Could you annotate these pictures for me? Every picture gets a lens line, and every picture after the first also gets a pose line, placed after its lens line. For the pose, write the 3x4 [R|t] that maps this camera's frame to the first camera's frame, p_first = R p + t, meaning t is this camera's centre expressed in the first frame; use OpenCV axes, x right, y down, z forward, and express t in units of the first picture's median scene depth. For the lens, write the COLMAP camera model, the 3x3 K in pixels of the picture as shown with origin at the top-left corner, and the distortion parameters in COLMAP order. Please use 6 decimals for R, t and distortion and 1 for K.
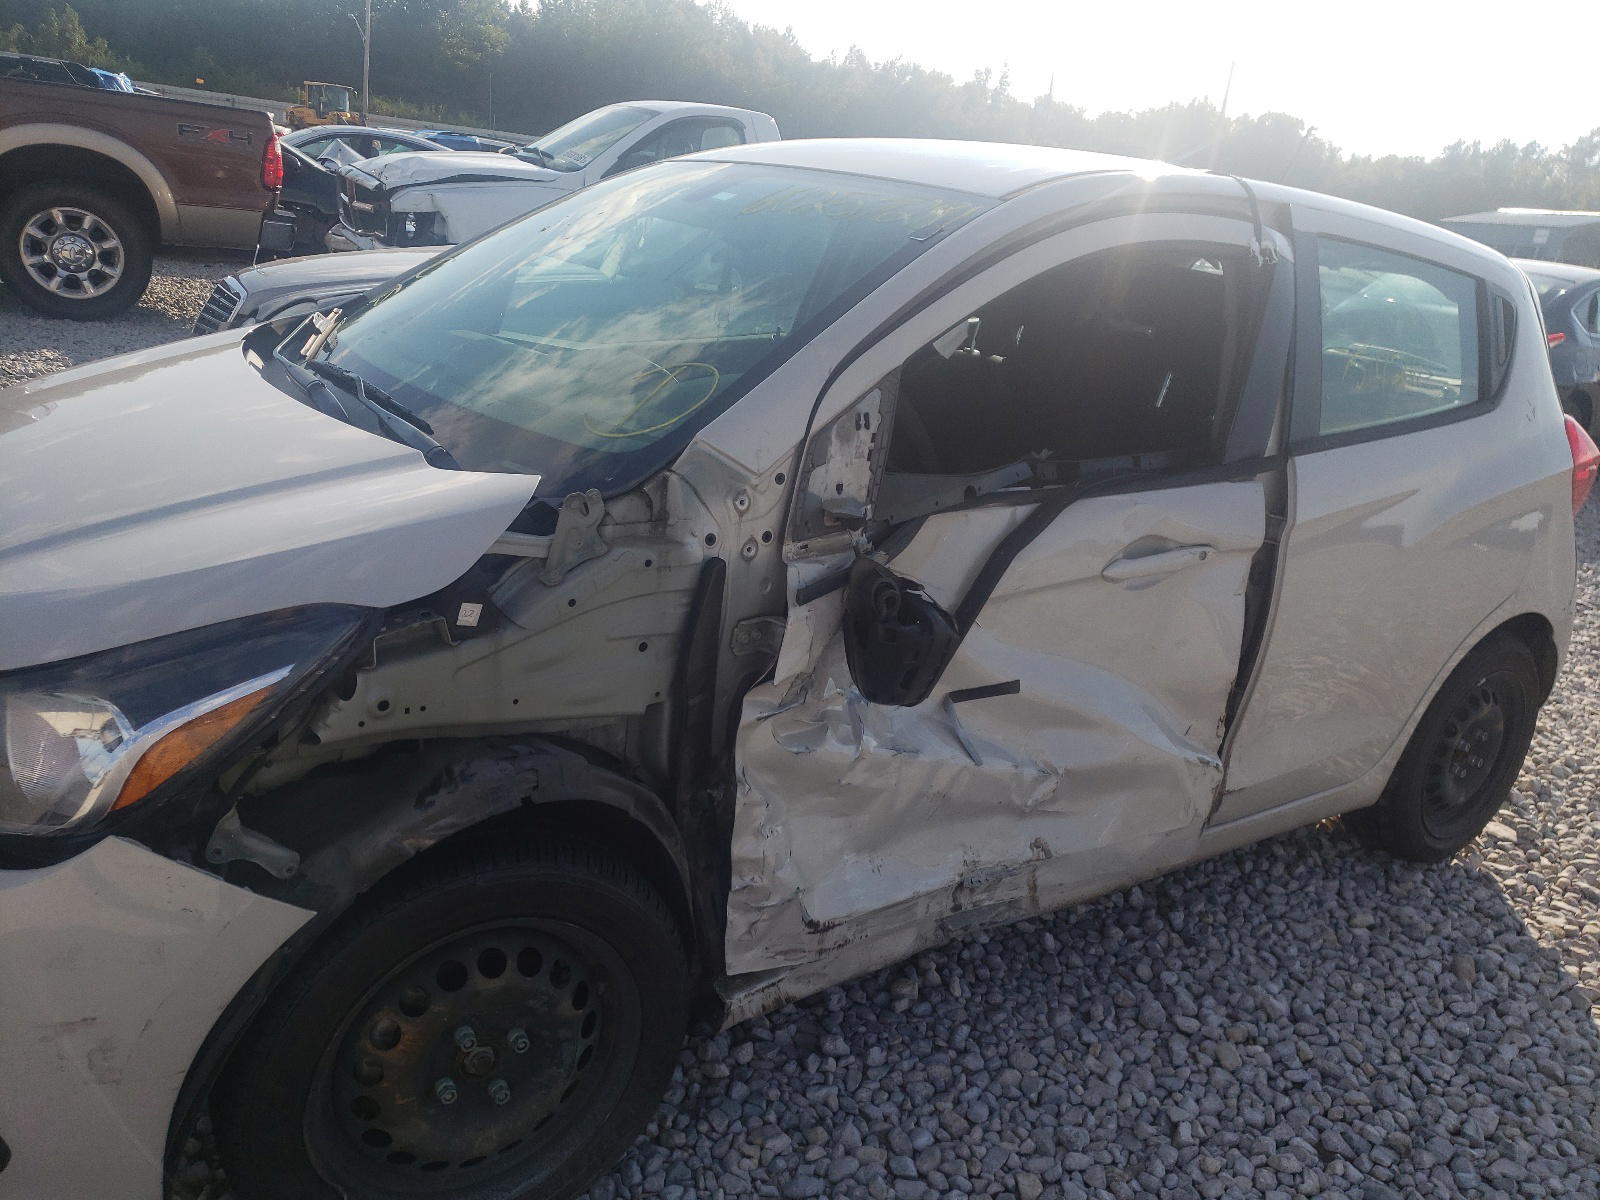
lens RADIAL K [[1356.1, 0, 800.0], [0, 1356.1, 600.0], [0, 0, 1]] dist [0.047126, -0.015600]
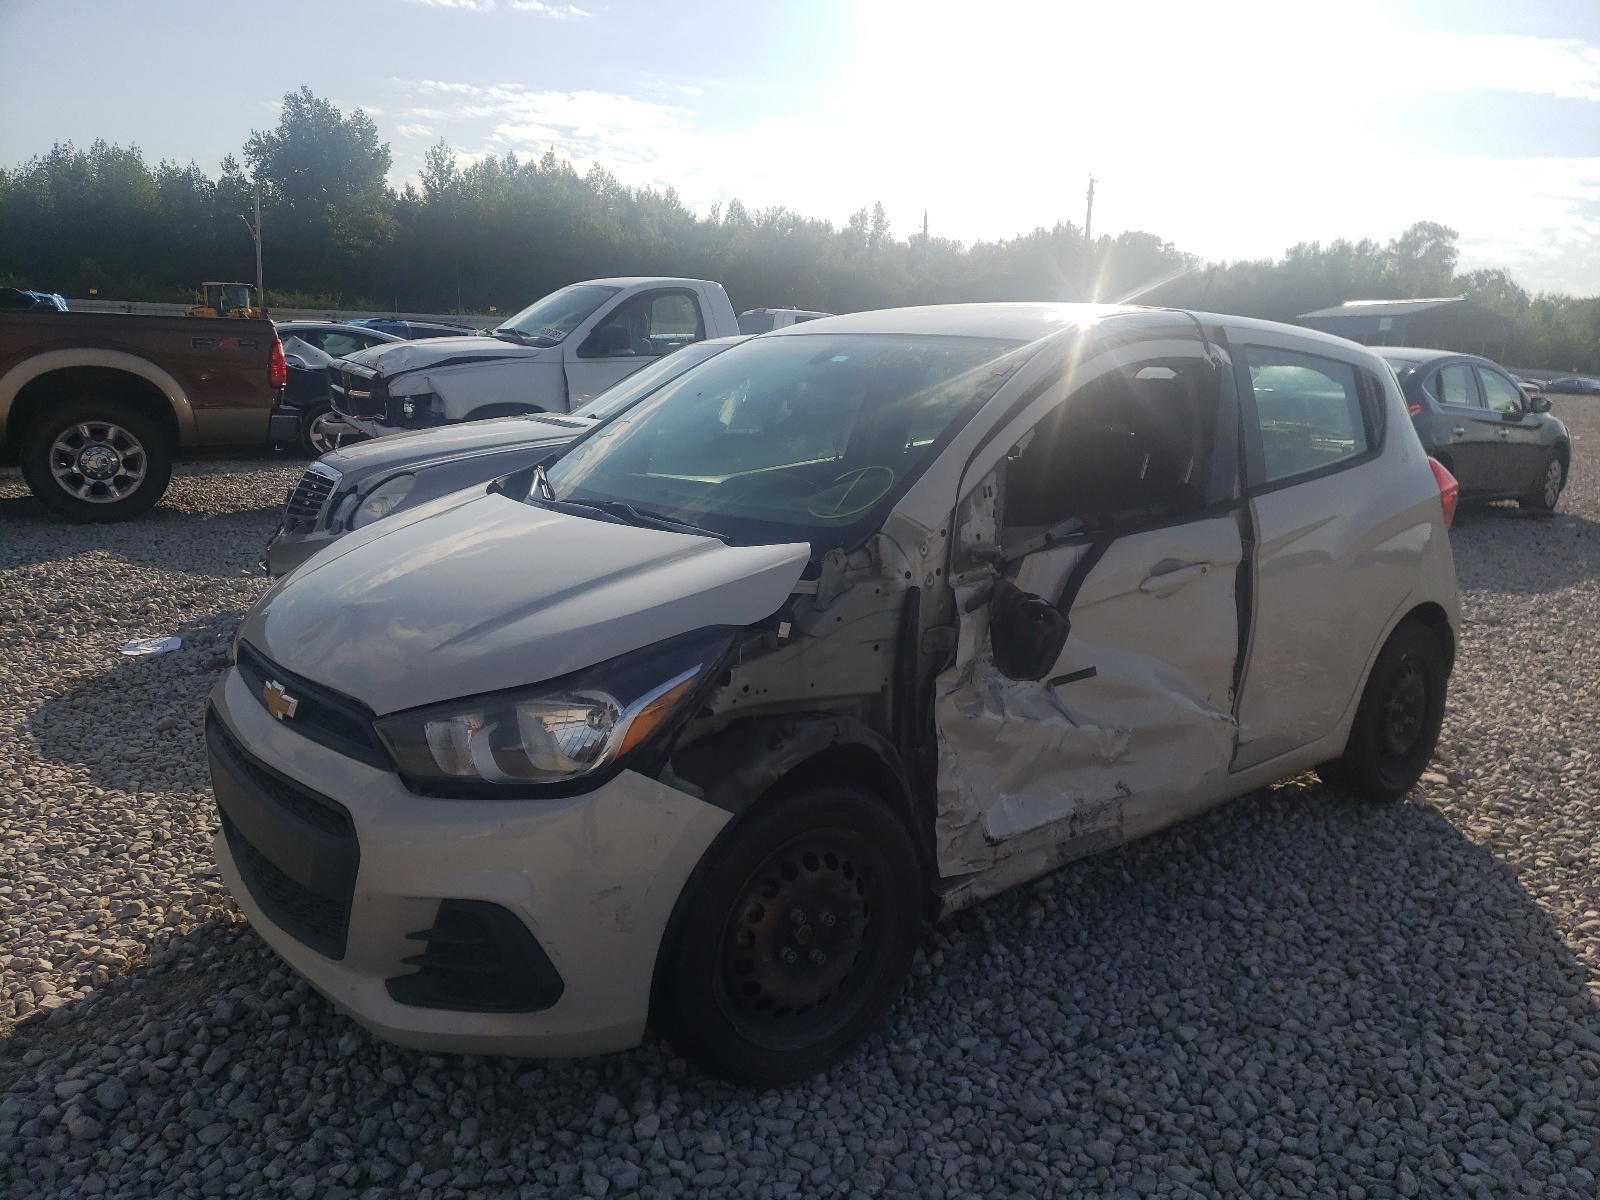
lens RADIAL K [[1481.8, 0, 800.0], [0, 1481.8, 600.0], [0, 0, 1]] dist [0.122582, -0.264925]
pose [[0.989385, -0.106847, 0.098489, -0.273208], [0.117392, 0.987158, -0.108345, 0.115552], [-0.085648, 0.118757, 0.989223, -0.494877]]
